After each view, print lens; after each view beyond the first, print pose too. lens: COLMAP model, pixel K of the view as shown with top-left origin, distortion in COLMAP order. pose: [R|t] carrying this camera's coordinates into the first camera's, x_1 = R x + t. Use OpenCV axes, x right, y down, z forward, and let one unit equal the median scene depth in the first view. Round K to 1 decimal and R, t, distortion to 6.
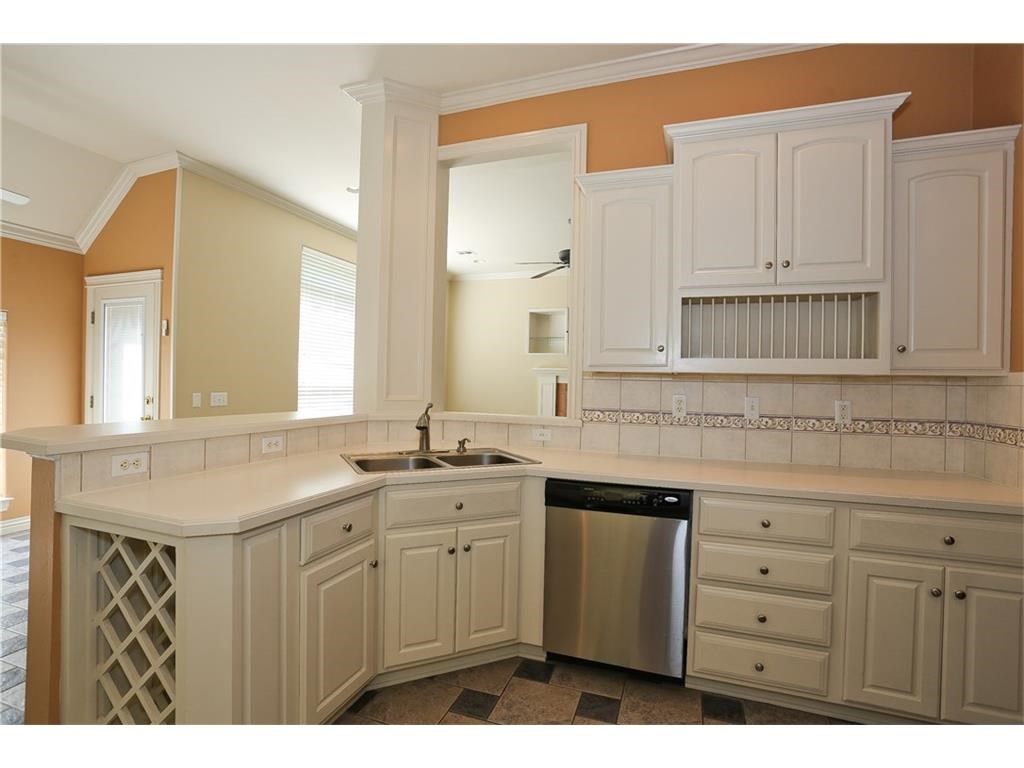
lens RADIAL K [[497.8, 0, 508.6], [0, 497.8, 383.4], [0, 0, 1]] dist [-0.076039, 0.034095]
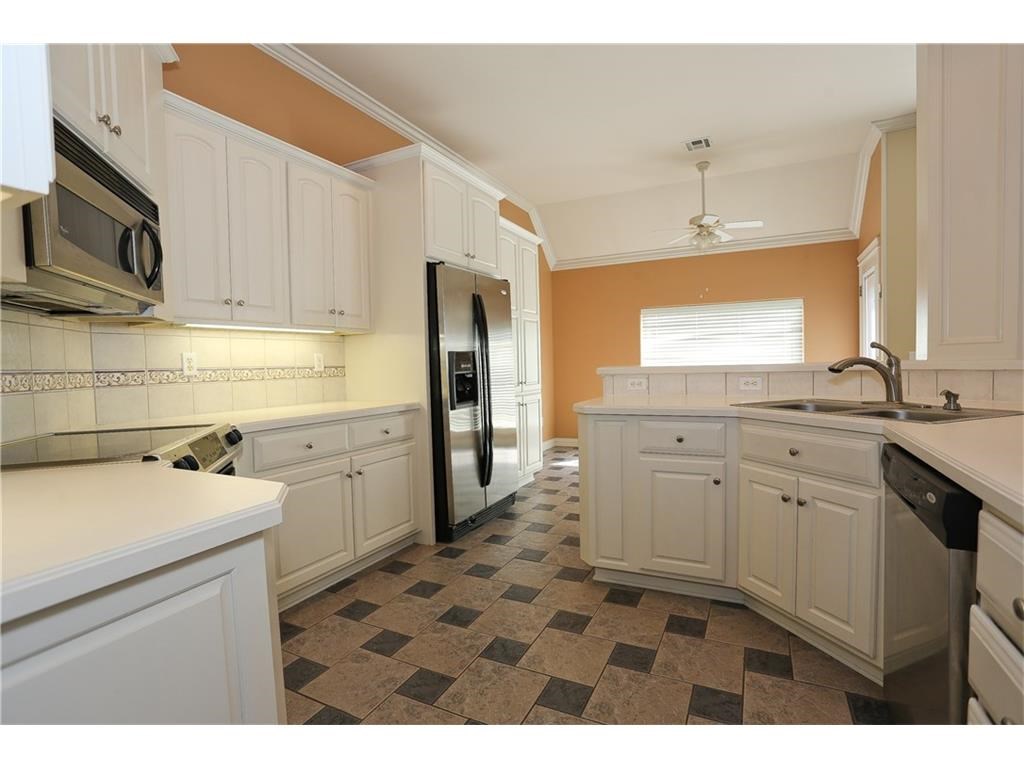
lens RADIAL K [[497.8, 0, 508.6], [0, 497.8, 383.4], [0, 0, 1]] dist [-0.076039, 0.034095]
pose [[-0.131218, 0.021792, -0.991114, 0.808878], [0.022484, 0.999567, 0.019001, 0.090474], [0.991099, -0.019791, -0.131651, 0.580746]]
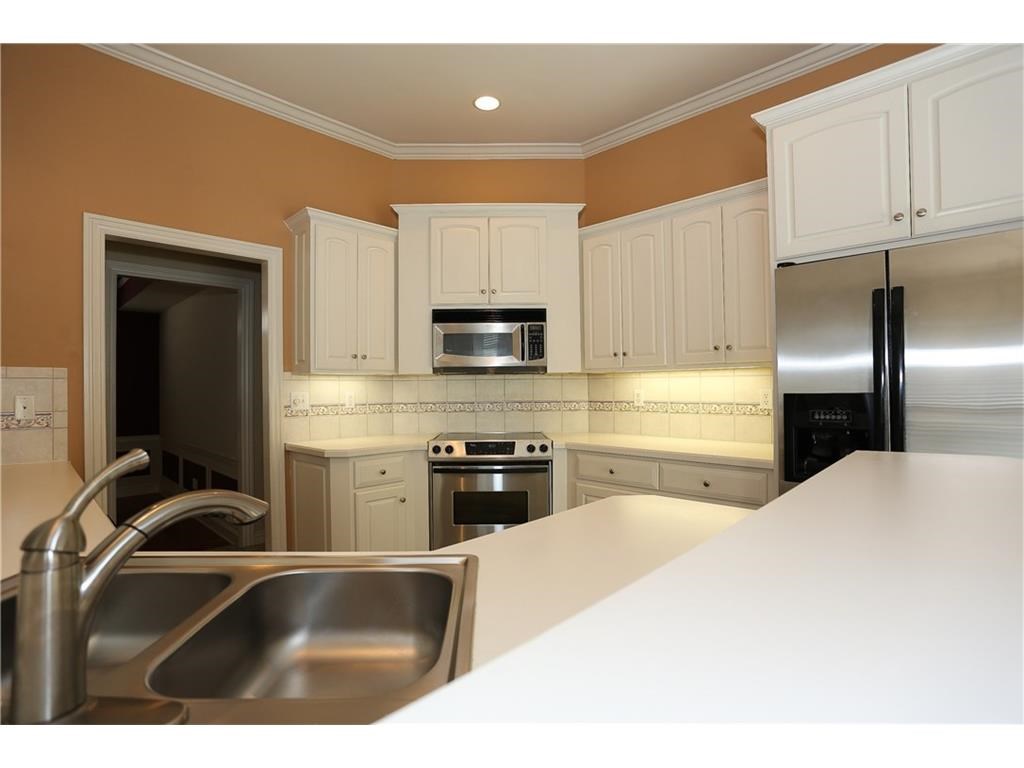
lens RADIAL K [[497.8, 0, 508.6], [0, 497.8, 383.4], [0, 0, 1]] dist [-0.076039, 0.034095]
pose [[-0.912655, -0.007816, 0.408656, -0.484970], [-0.008156, 0.999966, 0.000911, 0.005182], [-0.408649, -0.002502, -0.912688, 1.317922]]
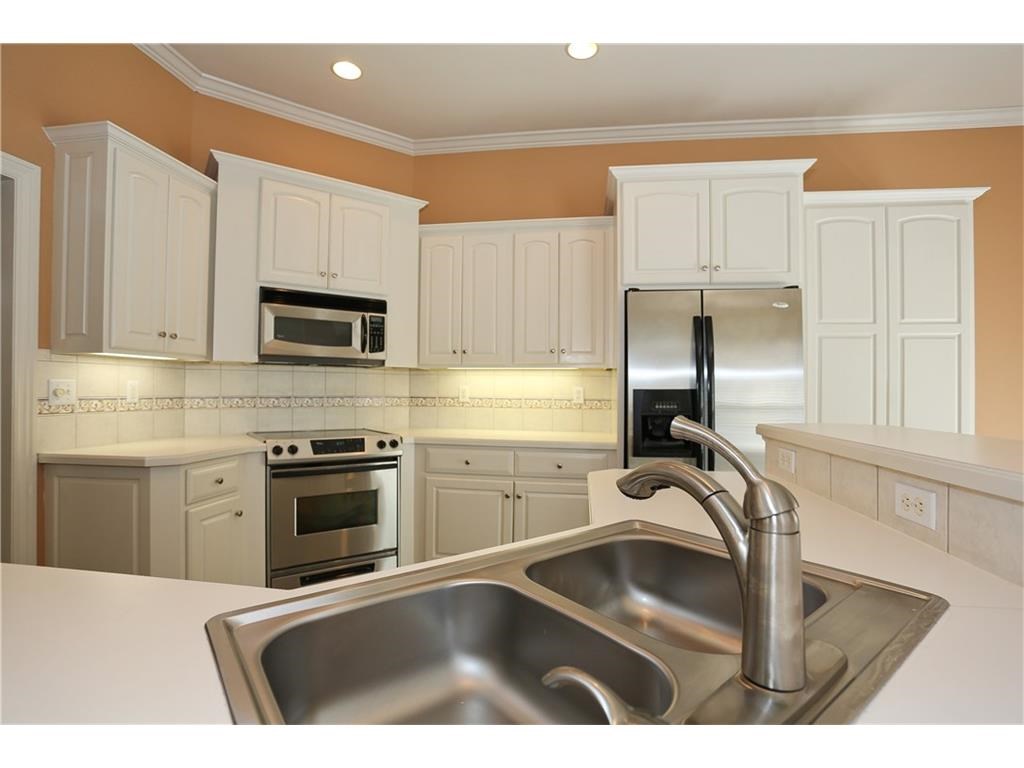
lens RADIAL K [[497.8, 0, 508.6], [0, 497.8, 383.4], [0, 0, 1]] dist [-0.076039, 0.034095]
pose [[-0.980313, -0.031578, -0.194910, -0.033250], [-0.029433, 0.999470, -0.013892, 0.033142], [0.195245, -0.007882, -0.980723, 1.394344]]
